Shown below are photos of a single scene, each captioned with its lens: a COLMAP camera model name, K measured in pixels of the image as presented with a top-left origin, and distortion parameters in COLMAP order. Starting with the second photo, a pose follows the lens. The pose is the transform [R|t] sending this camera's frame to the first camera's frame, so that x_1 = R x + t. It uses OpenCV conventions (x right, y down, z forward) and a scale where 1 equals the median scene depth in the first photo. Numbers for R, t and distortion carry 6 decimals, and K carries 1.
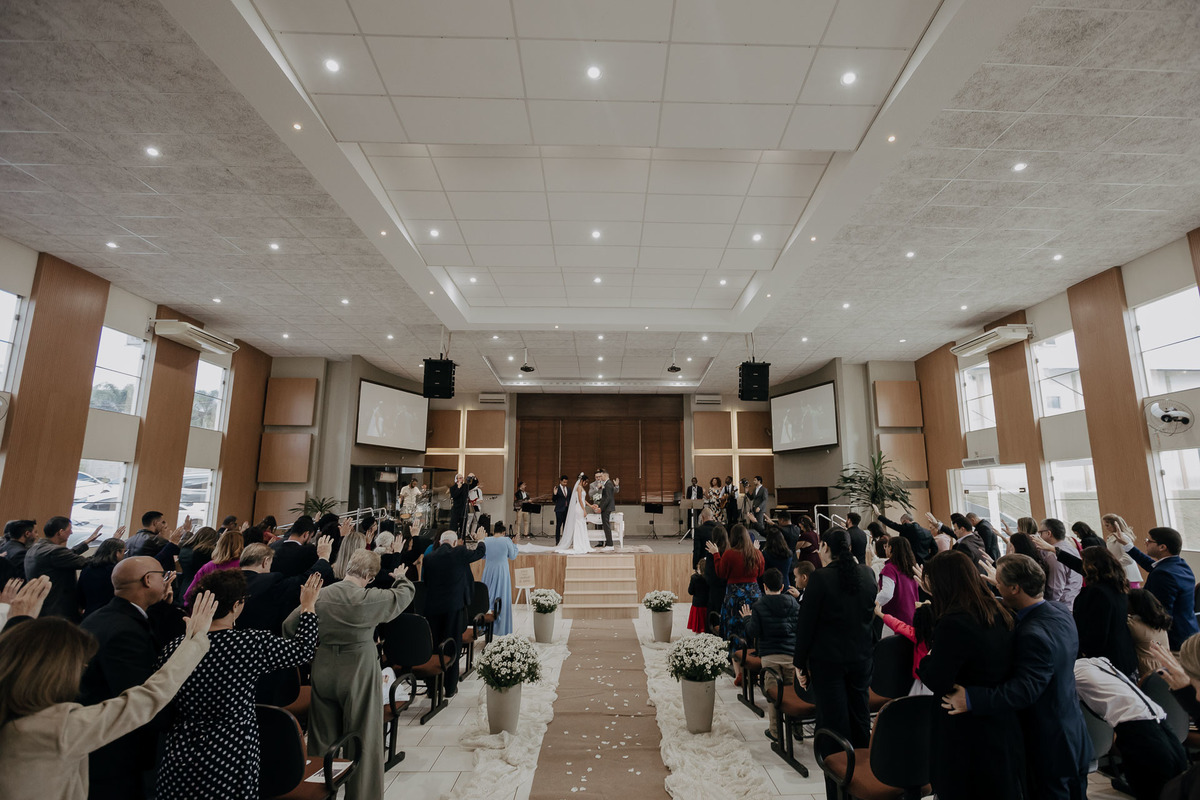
lens RADIAL K [[547.7, 0, 628.6], [0, 547.7, 392.7], [0, 0, 1]] dist [-0.025942, 0.000869]
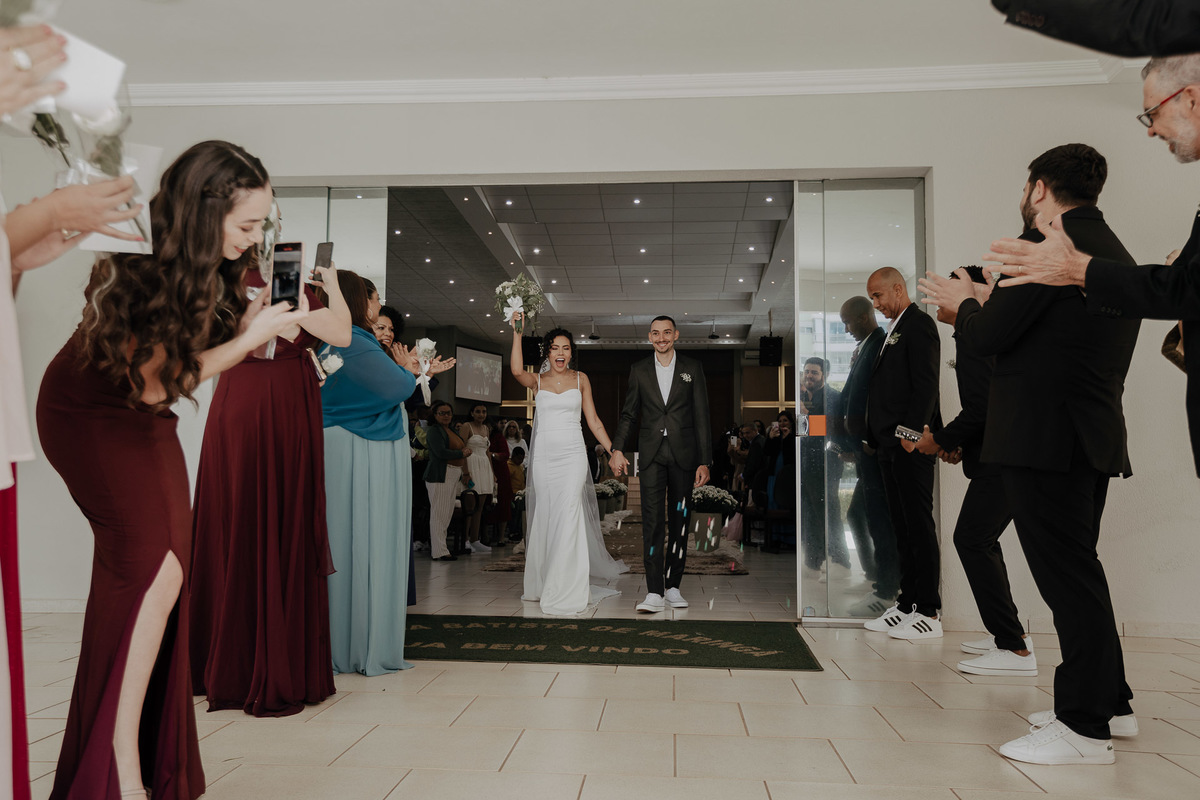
lens RADIAL K [[978.9, 0, 600.0], [0, 978.9, 400.0], [0, 0, 1]] dist [0.006625, 0.002875]
pose [[0.990937, 0.000939, -0.134324, 0.127672], [0.012377, 0.995084, 0.098260, -0.117966], [0.133756, -0.099032, 0.986054, -1.185337]]
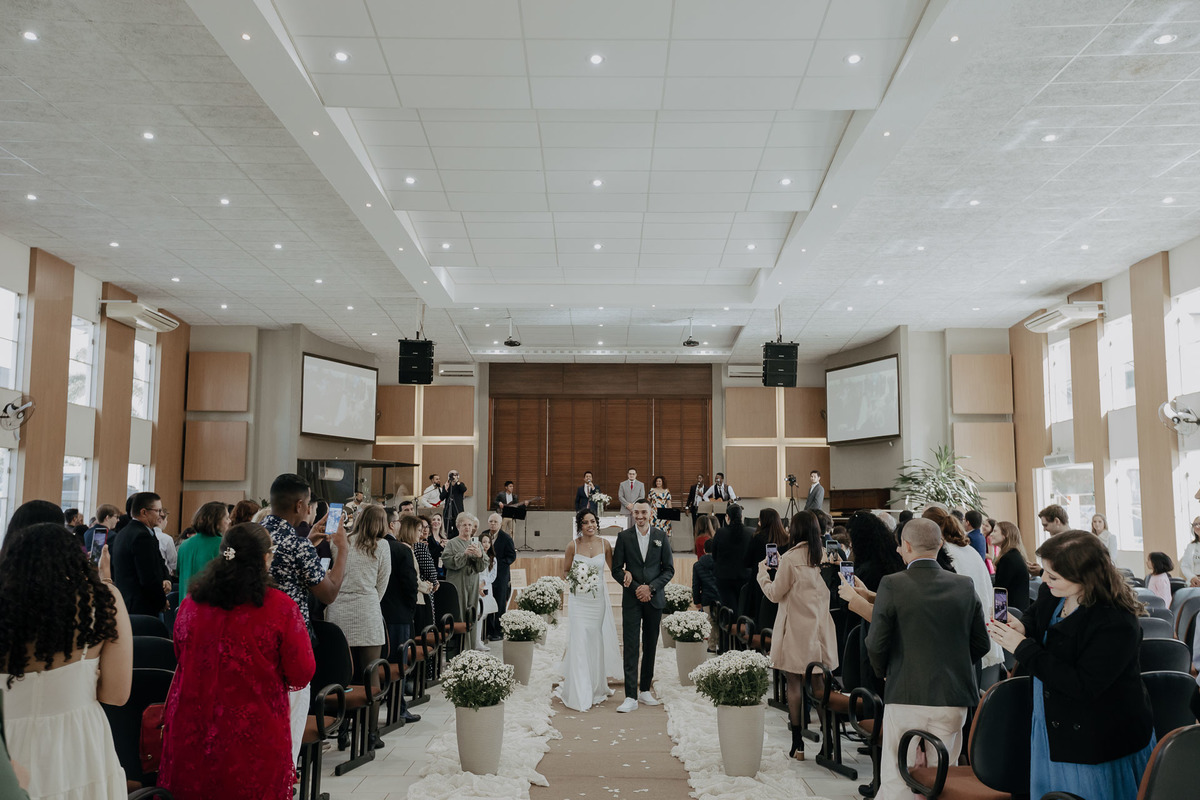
lens RADIAL K [[956.2, 0, 600.0], [0, 956.2, 400.0], [0, 0, 1]] dist [0.009323, 0.001851]
pose [[0.998694, 0.001380, -0.051065, 0.019083], [0.002448, 0.997193, 0.074828, -0.061323], [0.051025, -0.074855, 0.995888, -0.399423]]
